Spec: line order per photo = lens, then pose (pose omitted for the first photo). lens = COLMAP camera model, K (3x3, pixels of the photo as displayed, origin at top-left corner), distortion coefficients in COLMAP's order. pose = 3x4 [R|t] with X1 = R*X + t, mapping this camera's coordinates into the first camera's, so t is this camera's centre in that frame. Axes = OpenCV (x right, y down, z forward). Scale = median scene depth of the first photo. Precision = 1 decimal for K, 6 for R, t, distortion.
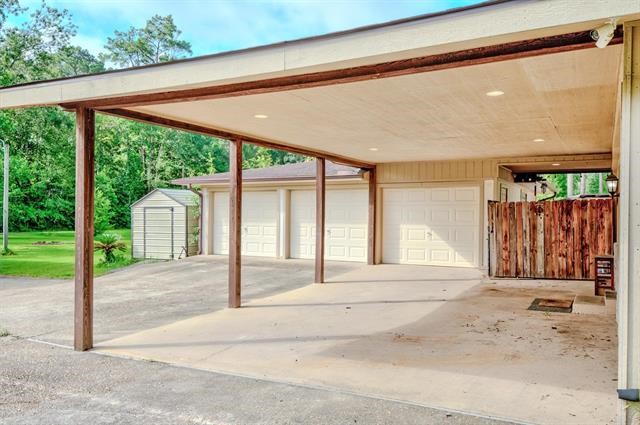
lens RADIAL K [[518.7, 0, 319.9], [0, 518.7, 214.4], [0, 0, 1]] dist [-0.027284, -0.001932]
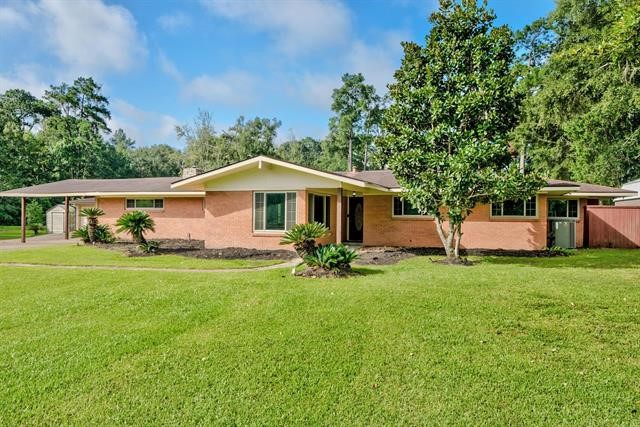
lens RADIAL K [[465.0, 0, 318.3], [0, 465.0, 212.7], [0, 0, 1]] dist [0.008363, -0.006709]
pose [[0.991889, 0.002150, 0.127092, 0.174914], [-0.001476, 0.999984, -0.005395, -0.000727], [-0.127102, 0.005163, 0.991876, -0.373383]]
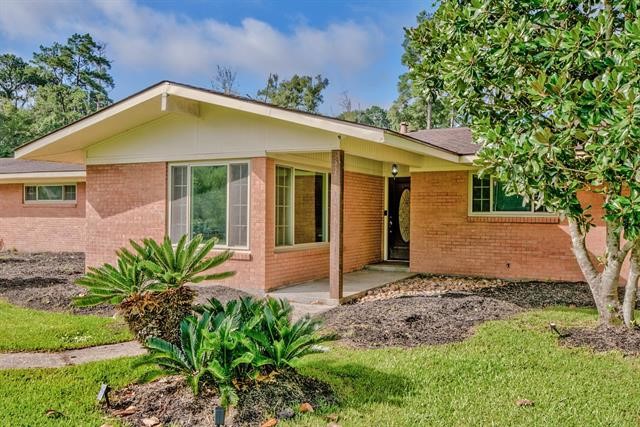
lens RADIAL K [[582.4, 0, 317.7], [0, 582.4, 213.4], [0, 0, 1]] dist [0.011172, 0.000000]
pose [[0.999954, -0.000007, -0.009587, 0.216667], [0.000037, 0.999995, 0.003075, -0.000950], [0.009587, -0.003076, 0.999949, -0.259705]]
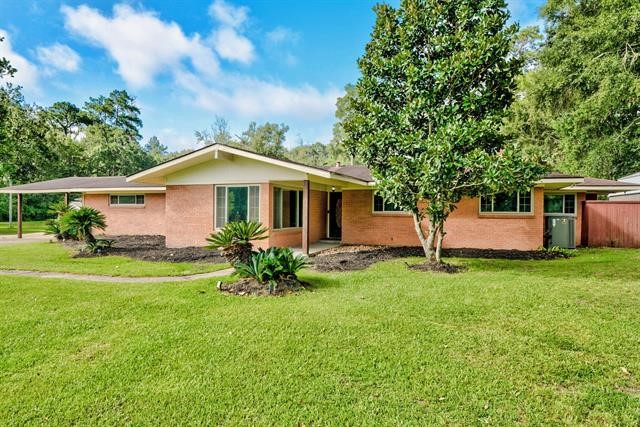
lens RADIAL K [[393.7, 0, 320.4], [0, 393.7, 212.4], [0, 0, 1]] dist [0.001859, -0.000988]
pose [[0.995308, 0.000667, 0.096752, 0.208307], [-0.000964, 0.999995, 0.003027, -0.000796], [-0.096749, -0.003106, 0.995304, -0.310265]]
